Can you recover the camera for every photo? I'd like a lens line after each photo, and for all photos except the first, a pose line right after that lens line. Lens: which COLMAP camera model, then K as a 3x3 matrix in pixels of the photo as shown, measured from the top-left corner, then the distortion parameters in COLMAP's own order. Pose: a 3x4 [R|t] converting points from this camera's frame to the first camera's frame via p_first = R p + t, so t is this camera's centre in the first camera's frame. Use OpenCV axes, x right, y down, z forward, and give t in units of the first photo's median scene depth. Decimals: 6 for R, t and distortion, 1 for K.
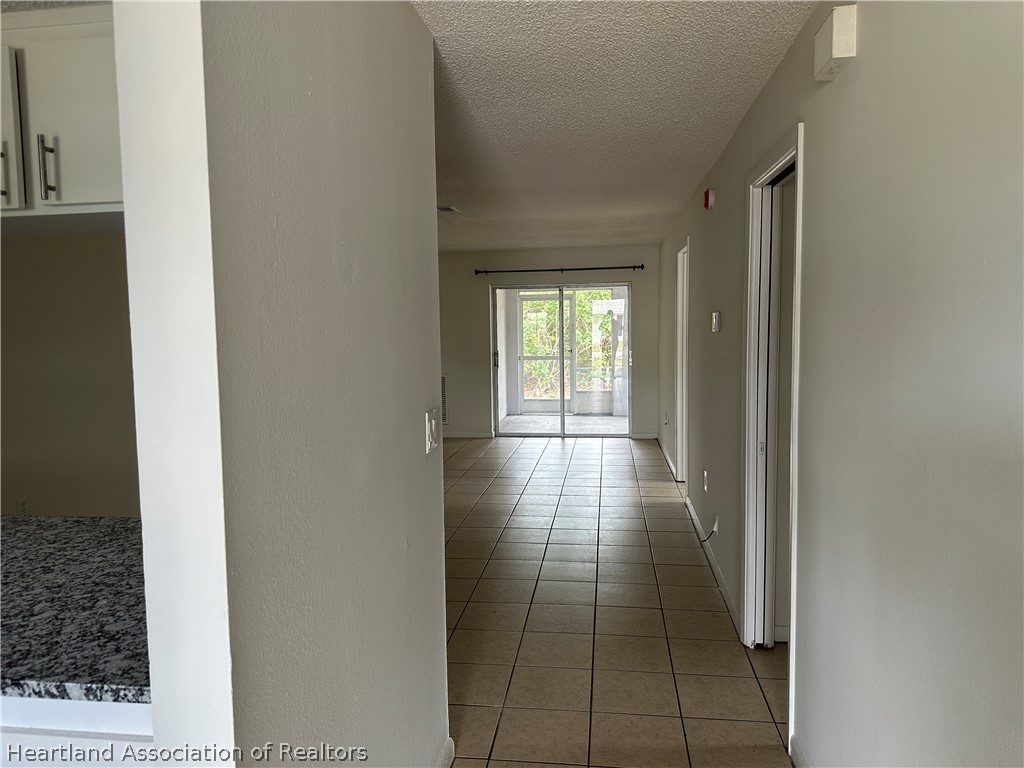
lens RADIAL K [[725.5, 0, 512.6], [0, 725.5, 381.0], [0, 0, 1]] dist [0.041664, -0.052930]
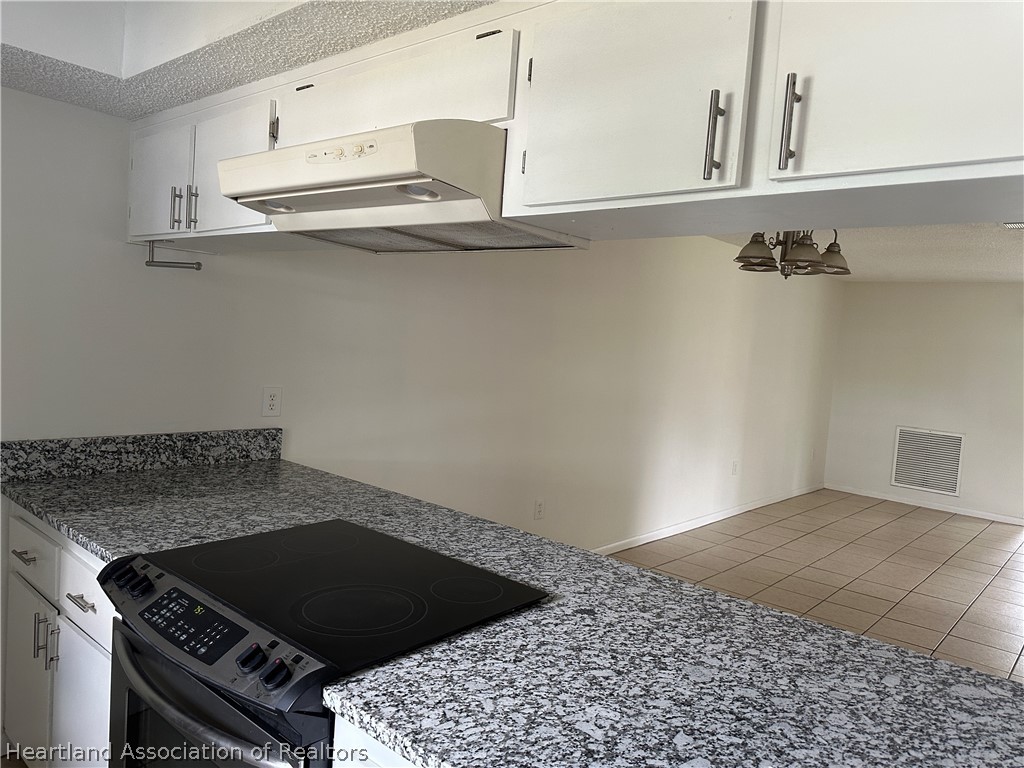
lens RADIAL K [[725.5, 0, 492.4], [0, 725.5, 368.9], [0, 0, 1]] dist [0.041664, -0.052930]
pose [[0.811644, 0.098896, -0.575720, -0.066857], [-0.128603, 0.991636, -0.010962, -0.003056], [0.569820, 0.082936, 0.817573, 0.044880]]
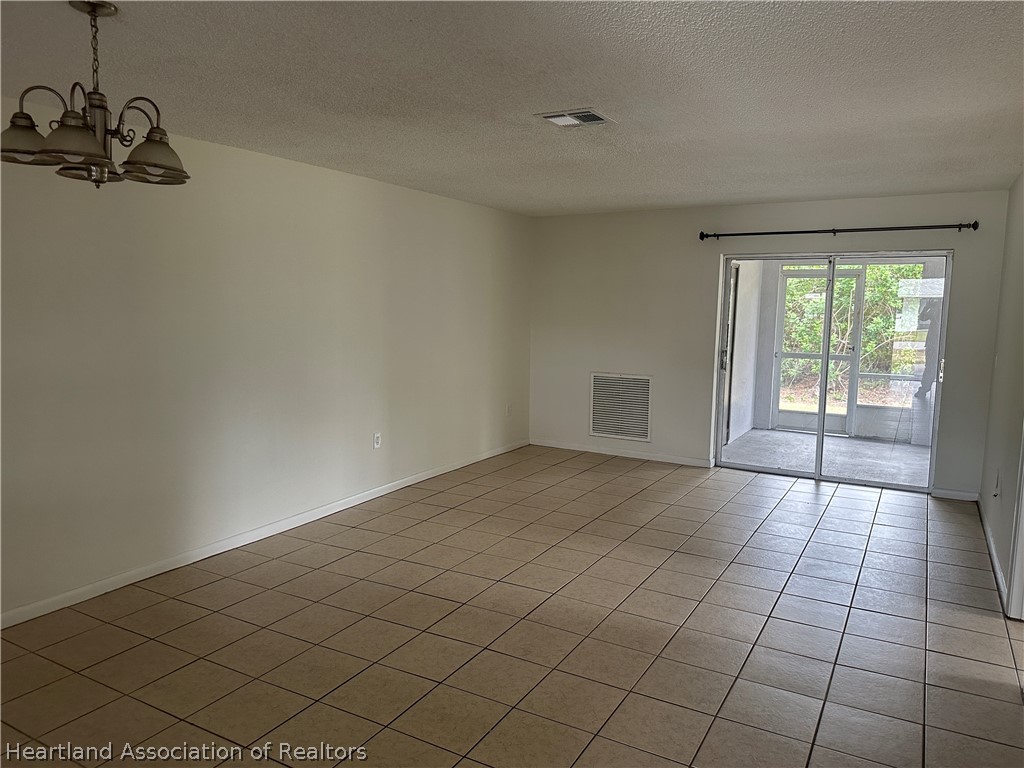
lens RADIAL K [[725.5, 0, 516.0], [0, 725.5, 385.7], [0, 0, 1]] dist [0.041664, -0.052930]
pose [[0.925948, 0.073895, -0.370350, 0.055660], [-0.059140, 0.996943, 0.051056, -0.029320], [0.372991, -0.025373, 0.927488, 0.268023]]
